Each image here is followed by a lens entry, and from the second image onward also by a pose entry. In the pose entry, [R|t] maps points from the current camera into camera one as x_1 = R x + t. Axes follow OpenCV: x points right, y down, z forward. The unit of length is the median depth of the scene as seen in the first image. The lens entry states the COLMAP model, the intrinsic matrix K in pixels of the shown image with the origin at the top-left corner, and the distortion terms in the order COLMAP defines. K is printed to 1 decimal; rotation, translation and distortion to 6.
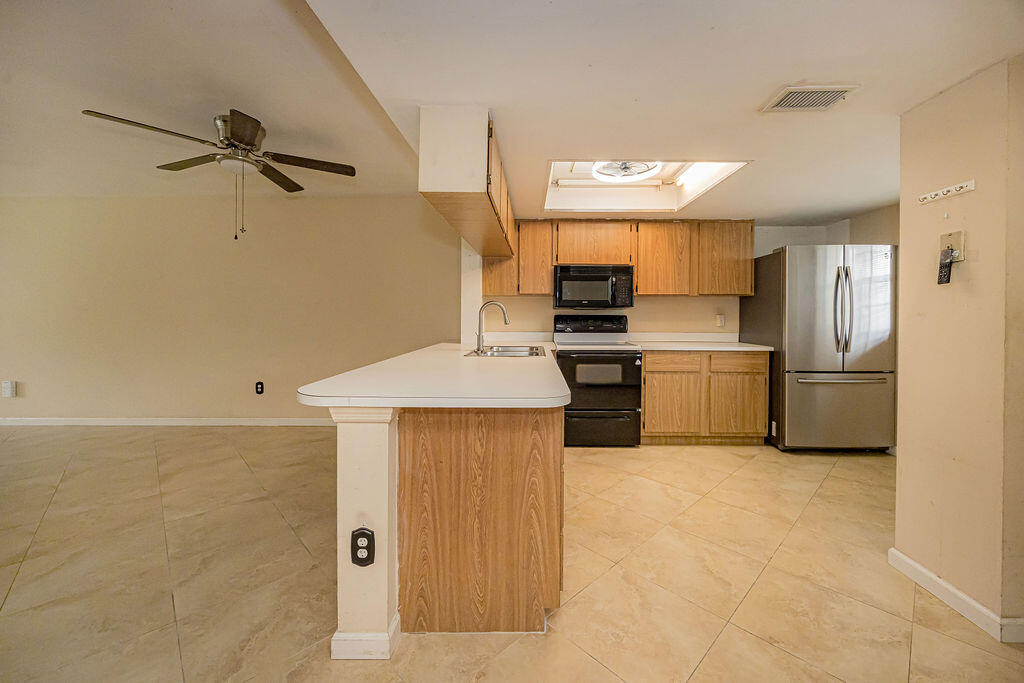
lens RADIAL K [[402.1, 0, 533.2], [0, 402.1, 321.6], [0, 0, 1]] dist [-0.000462, -0.000532]
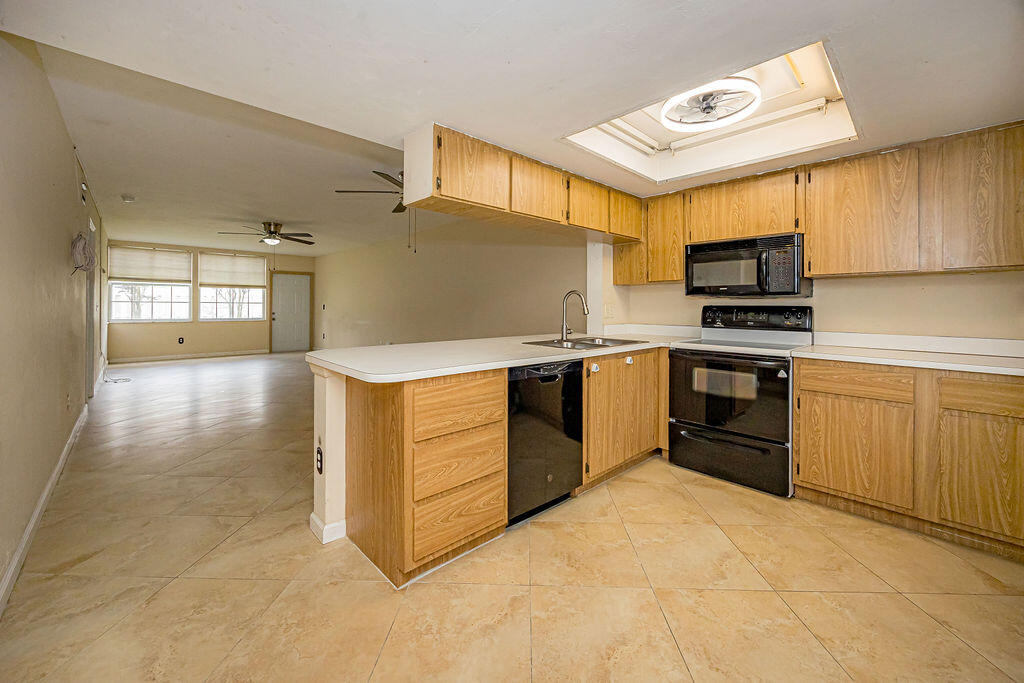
lens RADIAL K [[404.9, 0, 512.8], [0, 404.9, 304.6], [0, 0, 1]] dist [-0.001575, 0.000080]
pose [[0.689633, -0.001894, -0.724157, 0.437081], [-0.015744, 0.999721, -0.017609, 0.002253], [0.723988, 0.023545, 0.689410, 0.184546]]
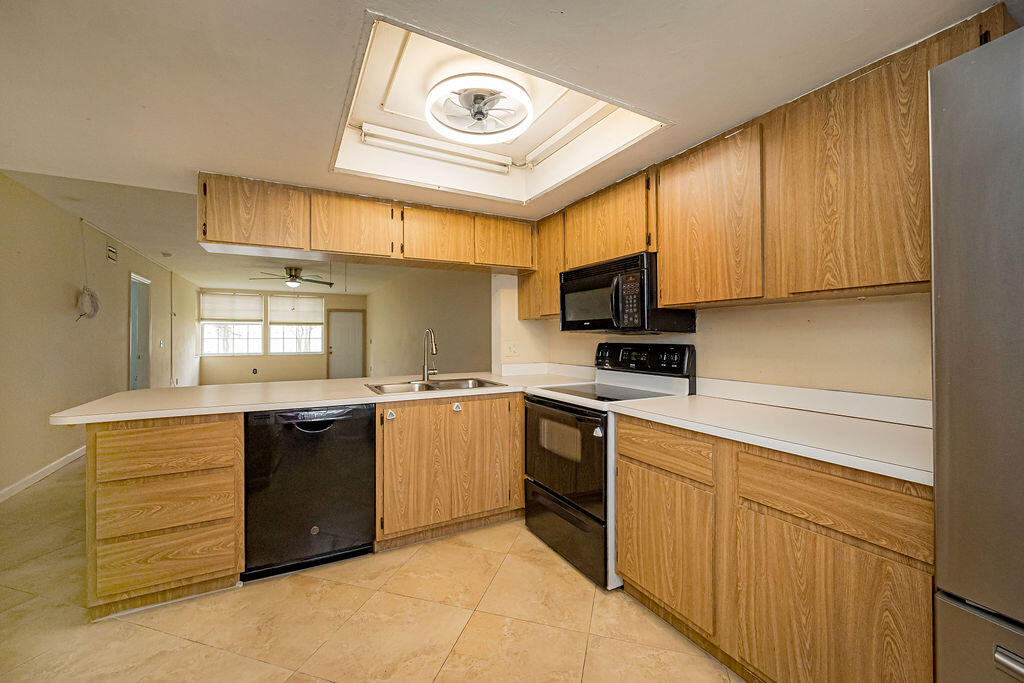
lens RADIAL K [[411.8, 0, 504.6], [0, 411.8, 333.3], [0, 0, 1]] dist [-0.000124, 0.000034]
pose [[0.469809, -0.013243, -0.882669, 0.684121], [-0.010266, 0.999738, -0.020464, -0.019647], [0.882708, 0.018676, 0.469550, 0.613481]]
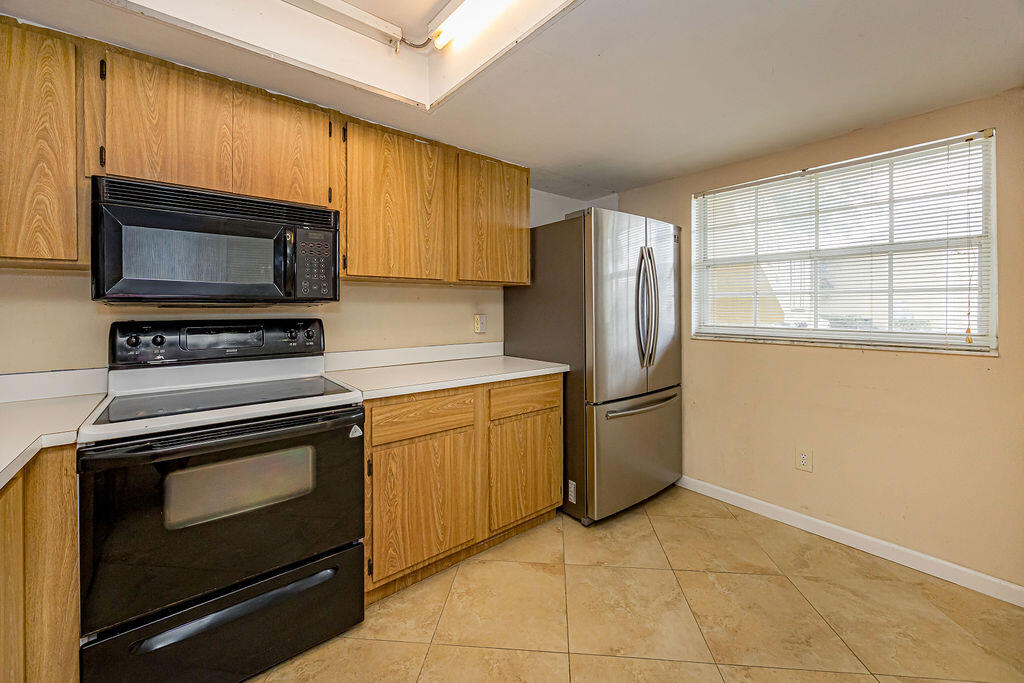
lens RADIAL K [[402.4, 0, 513.0], [0, 402.4, 312.3], [0, 0, 1]] dist [0.000220, 0.000007]
pose [[0.771363, -0.011405, 0.636293, 0.117328], [0.017826, 0.999834, -0.003689, -0.020033], [-0.636145, 0.014188, 0.771439, 0.553323]]
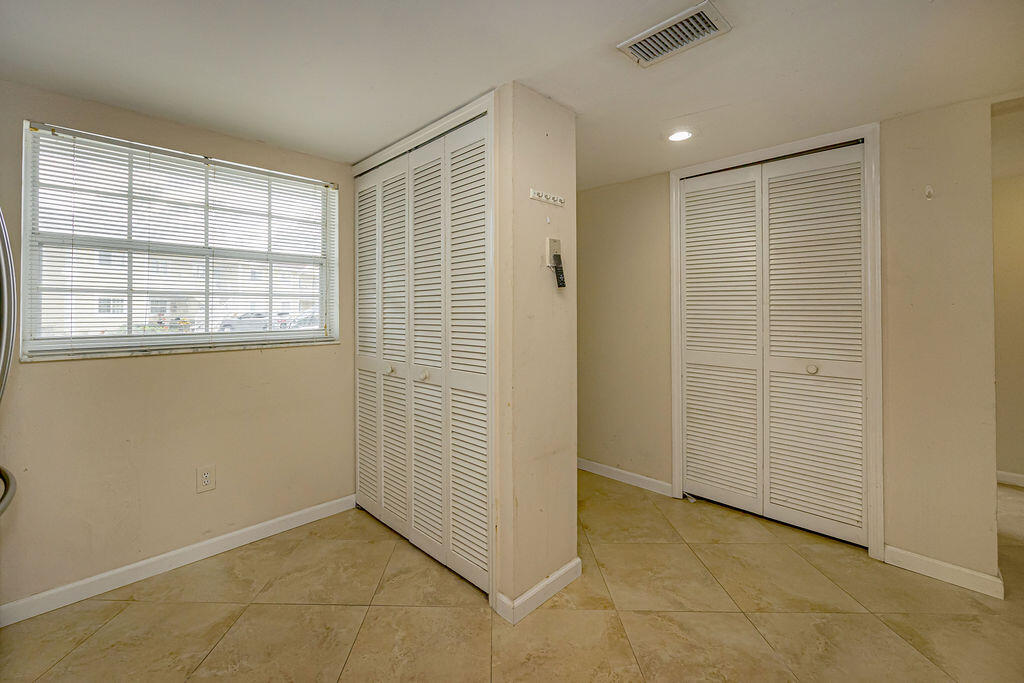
lens RADIAL K [[434.7, 0, 487.6], [0, 434.7, 305.3], [0, 0, 1]] dist [-0.001840, -0.000414]
pose [[-0.693846, 0.000530, 0.720123, 0.152046], [0.011151, 0.999888, 0.010008, -0.028694], [-0.720037, 0.014974, -0.693774, 0.870396]]
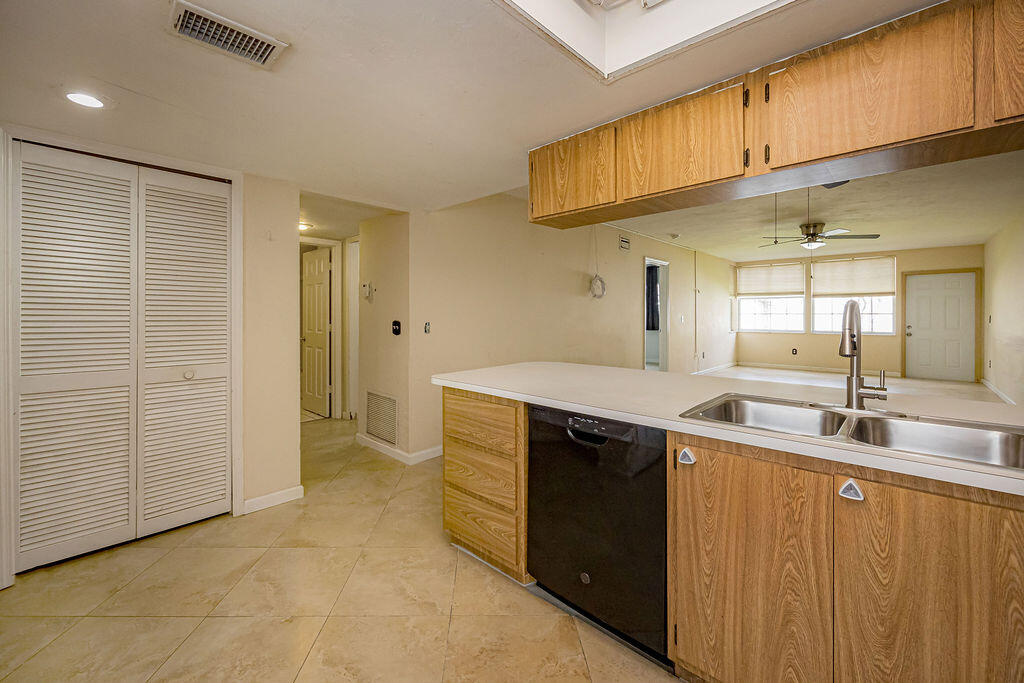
lens RADIAL K [[418.1, 0, 490.0], [0, 418.1, 313.9], [0, 0, 1]] dist [-0.002622, -0.000670]
pose [[-0.702054, 0.000457, -0.712124, 0.419378], [-0.010844, 0.999877, 0.011332, -0.032548], [0.712041, 0.015678, -0.701963, 0.893254]]
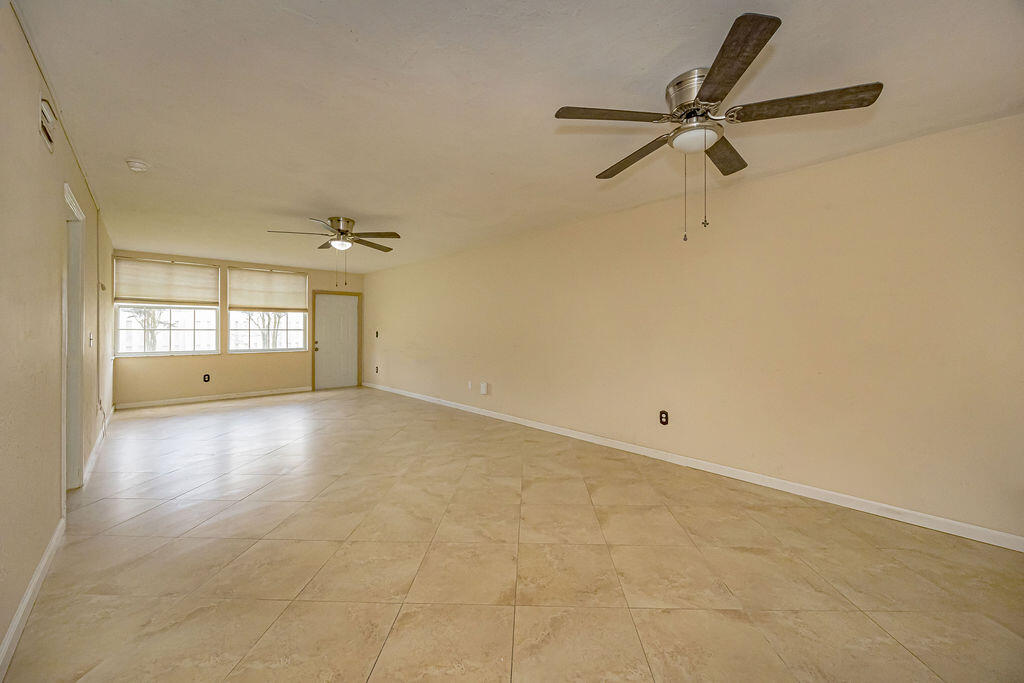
lens RADIAL K [[396.7, 0, 515.6], [0, 396.7, 328.2], [0, 0, 1]] dist [-0.001609, -0.000035]
pose [[0.686312, -0.004666, -0.727292, -0.323101], [-0.011342, 0.999789, -0.017117, -0.015704], [0.727219, 0.019997, 0.686114, 0.191831]]
